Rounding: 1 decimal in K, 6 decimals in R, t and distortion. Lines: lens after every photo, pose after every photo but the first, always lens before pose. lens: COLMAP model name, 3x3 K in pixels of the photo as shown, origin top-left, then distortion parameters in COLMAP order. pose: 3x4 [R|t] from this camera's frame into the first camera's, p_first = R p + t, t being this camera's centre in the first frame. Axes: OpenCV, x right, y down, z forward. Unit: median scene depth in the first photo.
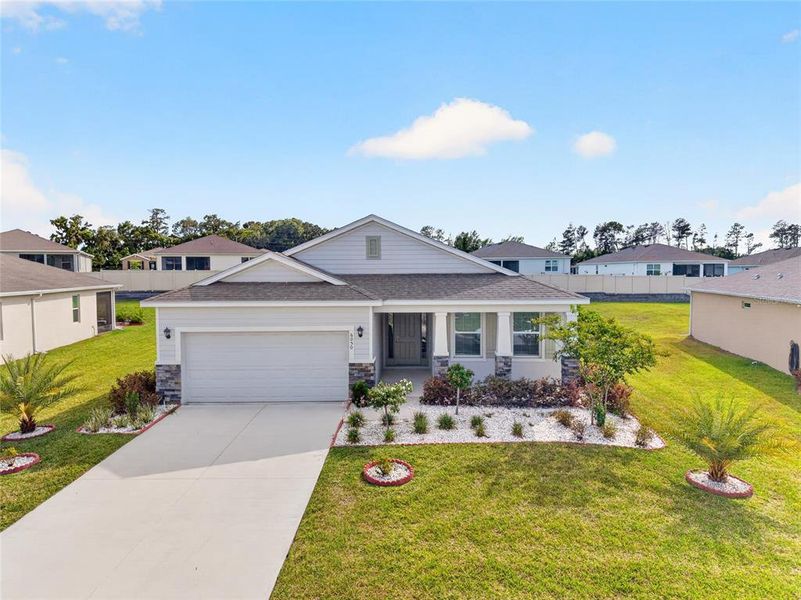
lens RADIAL K [[530.2, 0, 404.7], [0, 530.2, 300.8], [0, 0, 1]] dist [0.124497, -0.147093]
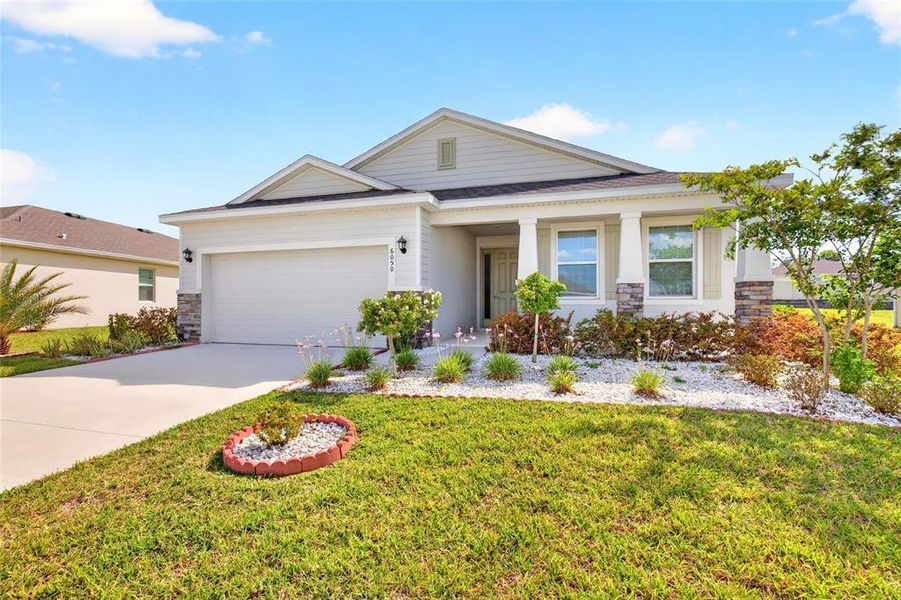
lens RADIAL K [[410.9, 0, 450.8], [0, 410.9, 301.5], [0, 0, 1]] dist [-0.000471, -0.000242]
pose [[0.962532, 0.000397, -0.271167, 0.118168], [-0.016903, 0.998142, -0.058537, 0.159003], [0.270640, 0.060928, 0.960751, 0.502688]]
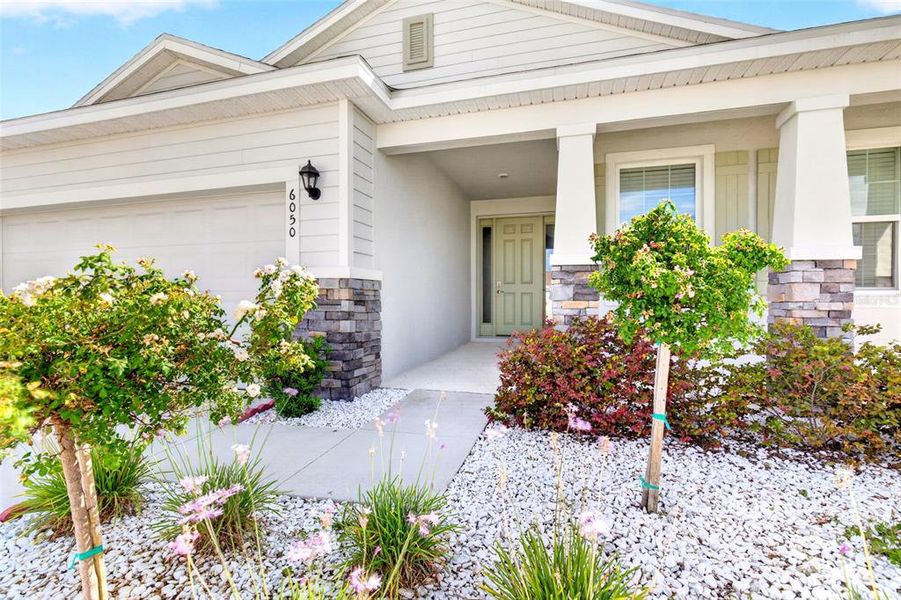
lens RADIAL K [[410.9, 0, 452.3], [0, 410.9, 295.7], [0, 0, 1]] dist [-0.002052, -0.000191]
pose [[0.965400, 0.002551, -0.260762, 0.063977], [-0.018371, 0.998133, -0.058250, 0.139624], [0.260126, 0.061025, 0.963644, 0.772686]]
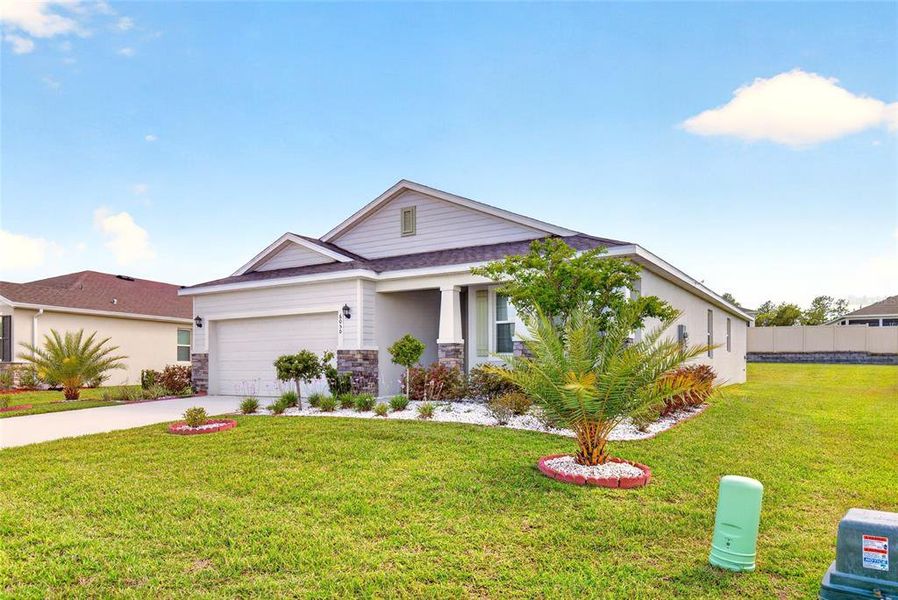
lens RADIAL K [[611.8, 0, 453.0], [0, 611.8, 363.1], [0, 0, 1]] dist [0.003548, -0.004416]
pose [[0.861189, -0.003224, -0.508275, 0.528108], [-0.027755, 0.998190, -0.053359, 0.181145], [0.507527, 0.060059, 0.859540, 0.272411]]
